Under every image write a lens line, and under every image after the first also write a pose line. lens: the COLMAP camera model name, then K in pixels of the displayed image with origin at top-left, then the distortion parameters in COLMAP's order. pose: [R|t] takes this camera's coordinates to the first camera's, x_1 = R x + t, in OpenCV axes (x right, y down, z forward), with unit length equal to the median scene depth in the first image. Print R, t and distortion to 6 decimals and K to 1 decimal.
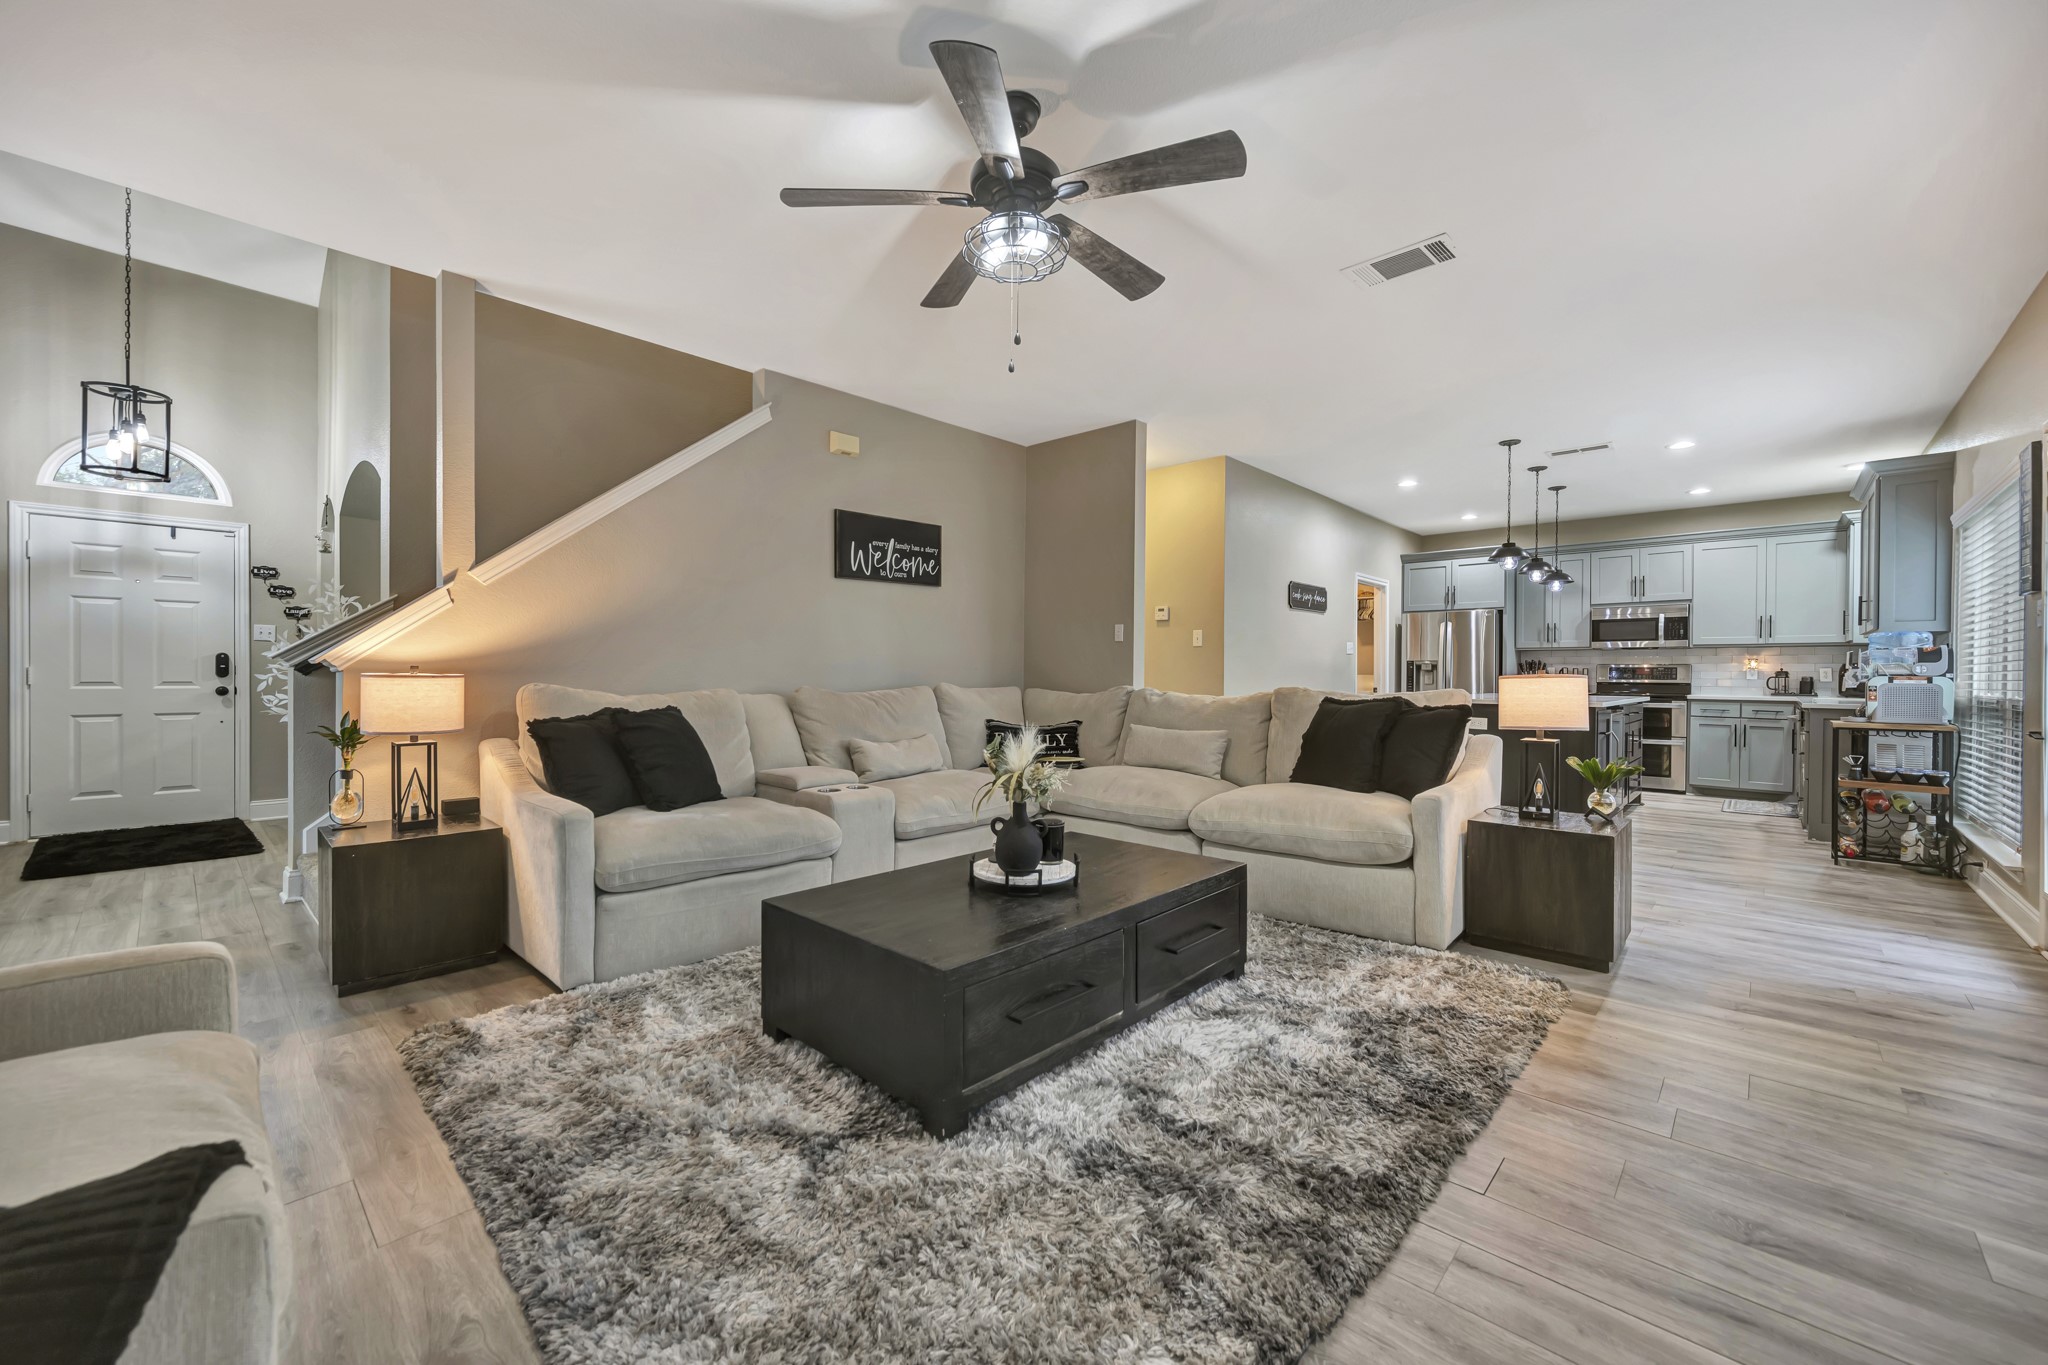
lens RADIAL K [[797.7, 0, 1025.7], [0, 797.7, 678.0], [0, 0, 1]] dist [-0.001021, -0.000199]
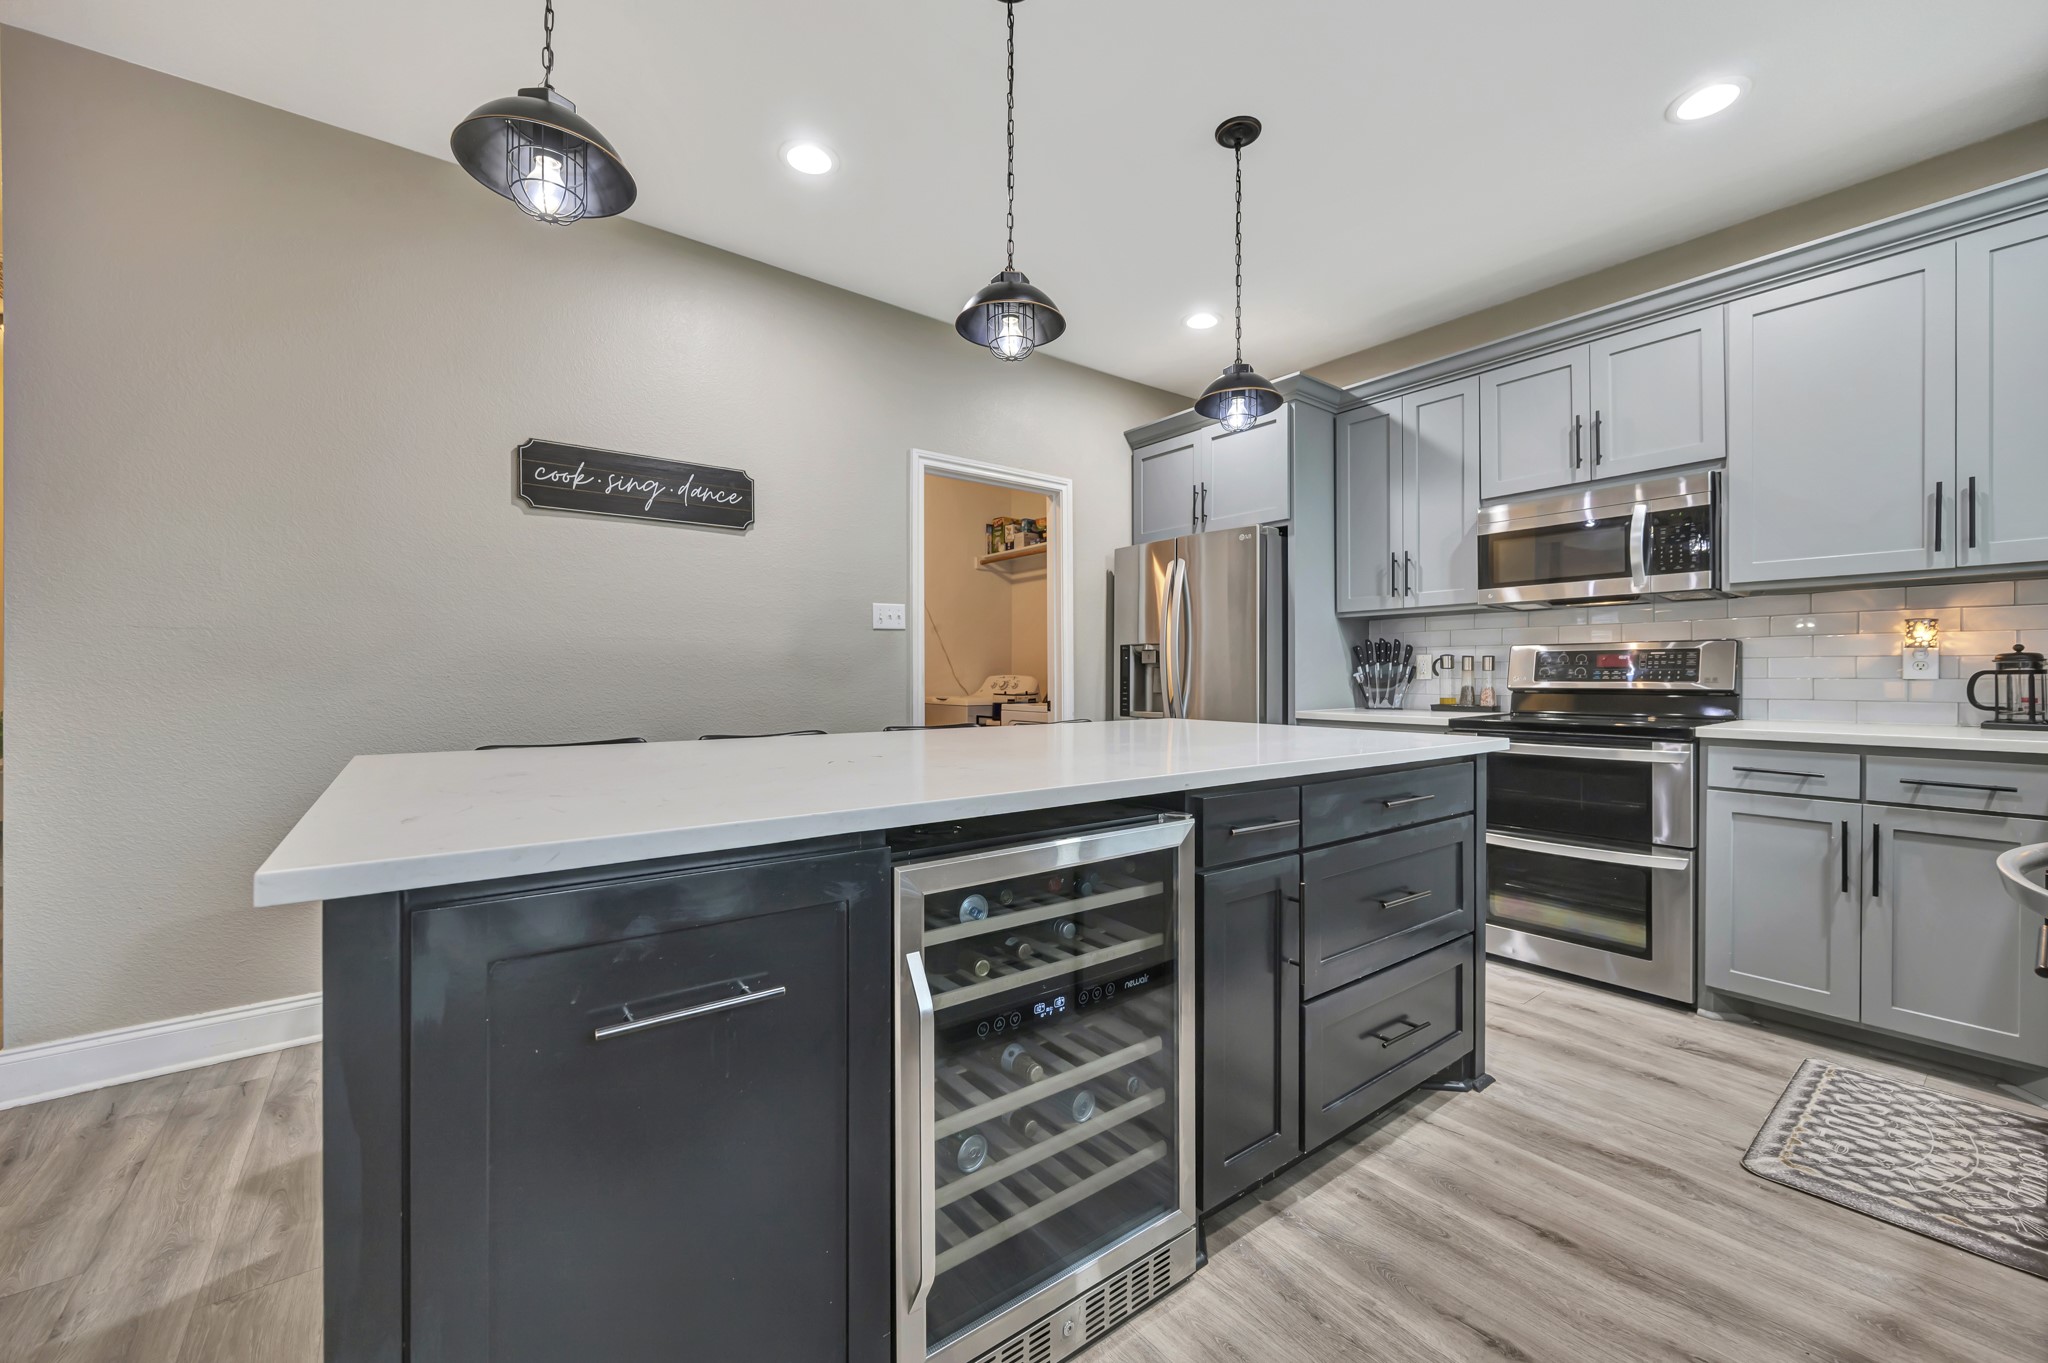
lens RADIAL K [[800.5, 0, 1030.0], [0, 800.5, 681.0], [0, 0, 1]] dist [-0.002066, -0.000105]
pose [[0.989134, -0.008898, -0.146747, 0.571808], [0.009279, 0.999955, 0.001912, -0.001503], [0.146723, -0.003253, 0.989172, 0.591149]]
